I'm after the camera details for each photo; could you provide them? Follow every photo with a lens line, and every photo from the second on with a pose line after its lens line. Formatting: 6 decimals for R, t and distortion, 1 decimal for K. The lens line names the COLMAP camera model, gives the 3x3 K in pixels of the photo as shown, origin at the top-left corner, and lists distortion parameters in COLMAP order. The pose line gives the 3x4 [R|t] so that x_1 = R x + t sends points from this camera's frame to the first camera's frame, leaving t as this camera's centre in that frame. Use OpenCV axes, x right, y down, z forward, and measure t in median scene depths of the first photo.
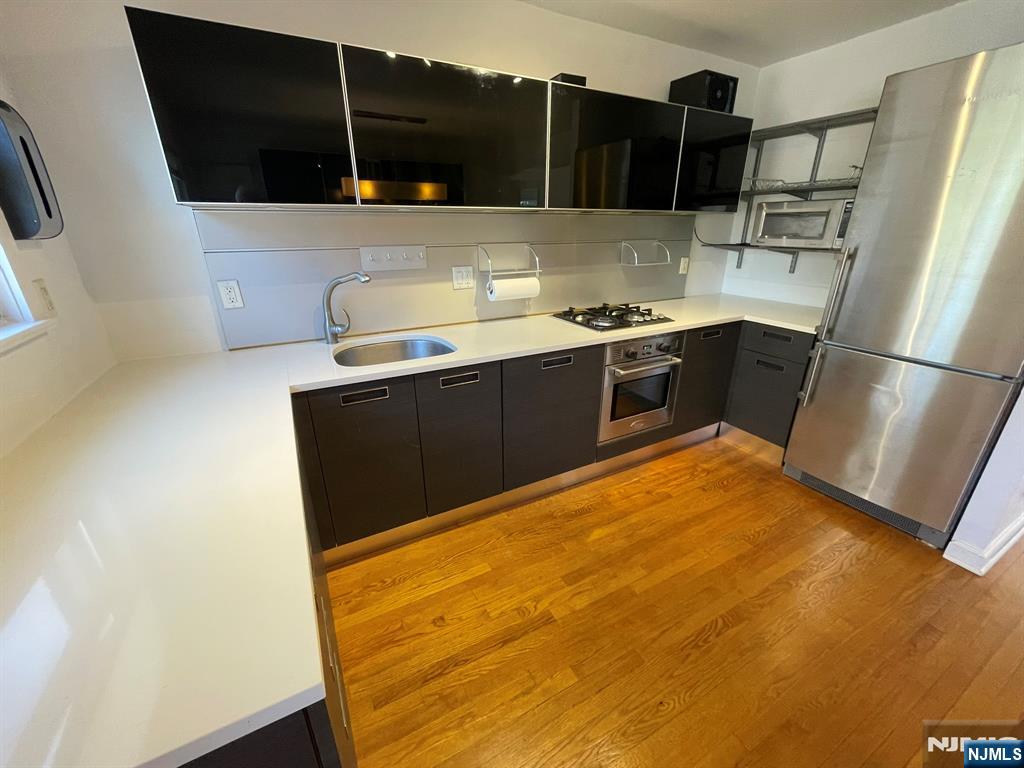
lens RADIAL K [[414.4, 0, 512.4], [0, 414.4, 385.9], [0, 0, 1]] dist [-0.000841, -0.001274]
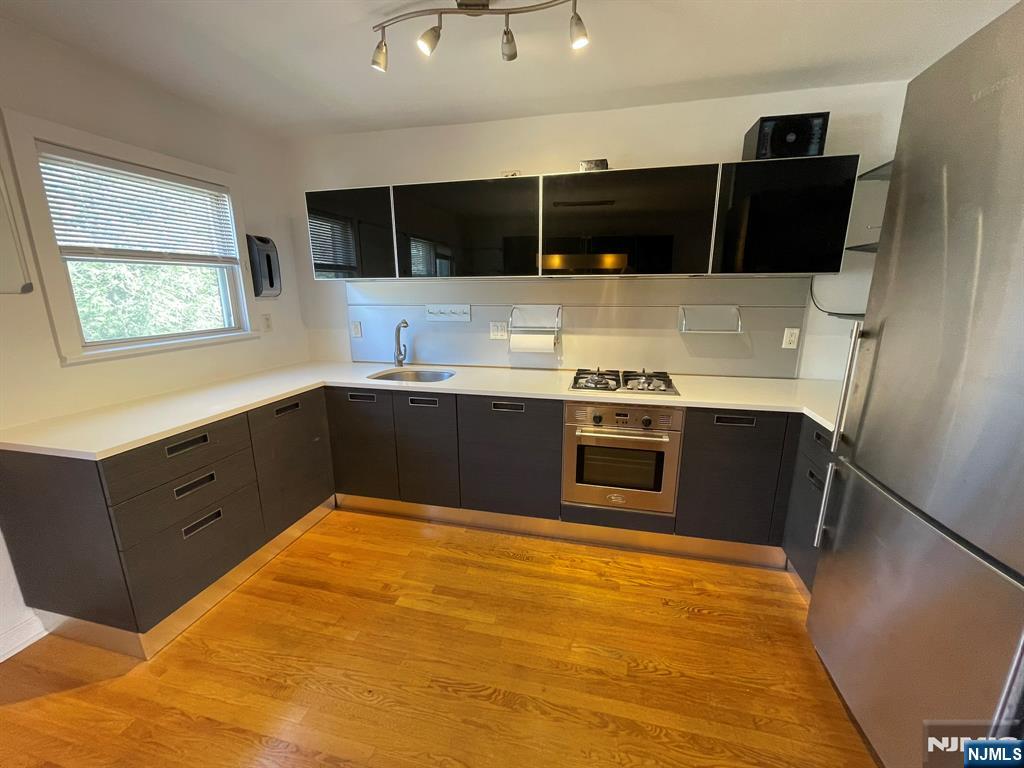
lens RADIAL K [[414.4, 0, 515.1], [0, 414.4, 385.7], [0, 0, 1]] dist [-0.000841, -0.001274]
pose [[0.741186, 0.147660, -0.654859, 0.692455], [-0.239040, 0.969621, -0.051918, -0.047436], [0.627298, 0.195019, 0.753966, 0.122598]]
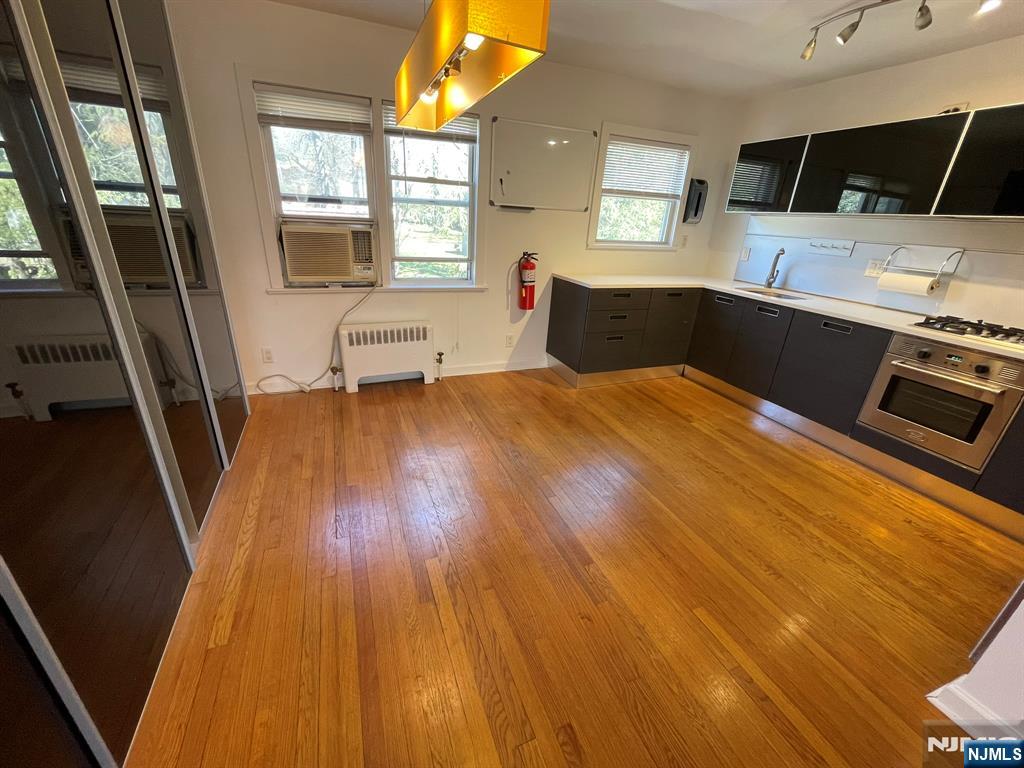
lens RADIAL K [[414.4, 0, 508.9], [0, 414.4, 386.8], [0, 0, 1]] dist [-0.000841, -0.001274]
pose [[-0.117462, 0.371778, -0.920861, 1.252492], [-0.412629, 0.825173, 0.385780, 0.018321], [0.903294, 0.425288, 0.056480, 0.037191]]
